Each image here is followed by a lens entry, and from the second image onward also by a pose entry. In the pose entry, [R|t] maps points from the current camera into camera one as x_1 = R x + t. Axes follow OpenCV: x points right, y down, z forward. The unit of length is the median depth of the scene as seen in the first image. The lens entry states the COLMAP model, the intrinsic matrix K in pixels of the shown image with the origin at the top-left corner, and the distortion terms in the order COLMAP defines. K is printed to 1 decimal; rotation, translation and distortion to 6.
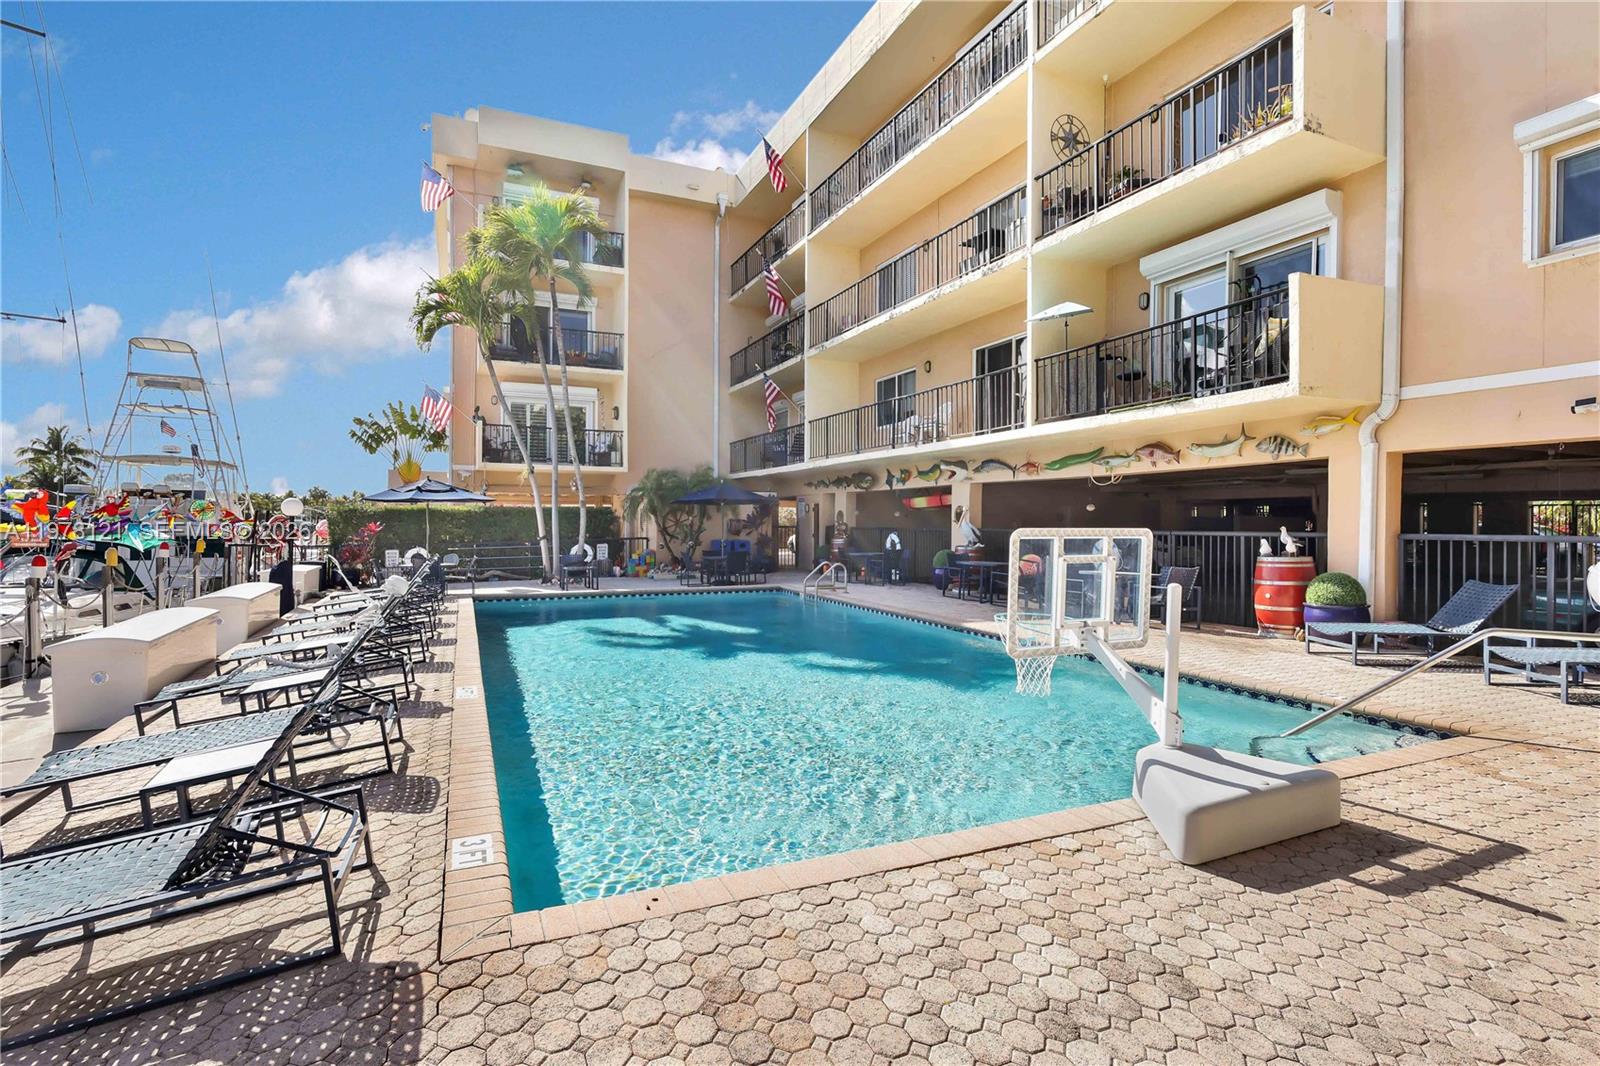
lens RADIAL K [[752.2, 0, 755.1], [0, 752.2, 529.9], [0, 0, 1]] dist [-0.001777, -0.000627]
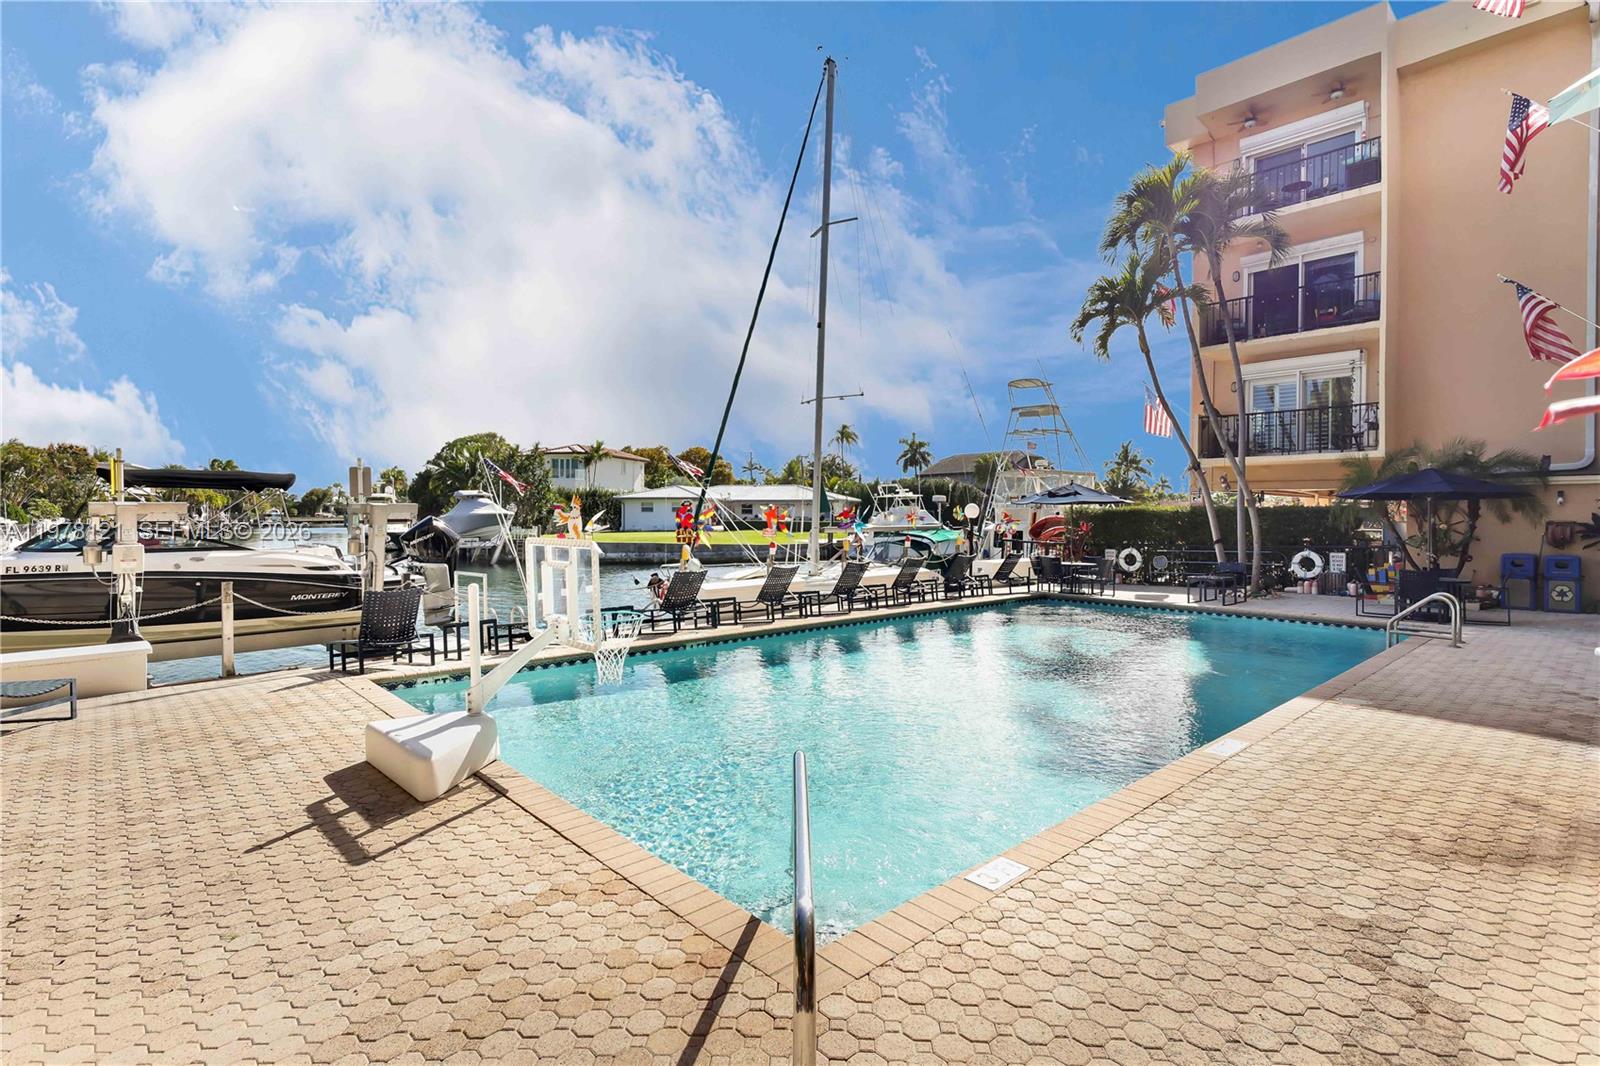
lens RADIAL K [[752.2, 0, 755.1], [0, 752.2, 529.9], [0, 0, 1]] dist [-0.001777, -0.000627]
pose [[0.331835, 0.011357, -0.943269, 1.365336], [-0.009033, 0.999920, 0.008862, -0.023712], [0.943294, 0.005580, 0.331911, 0.741754]]
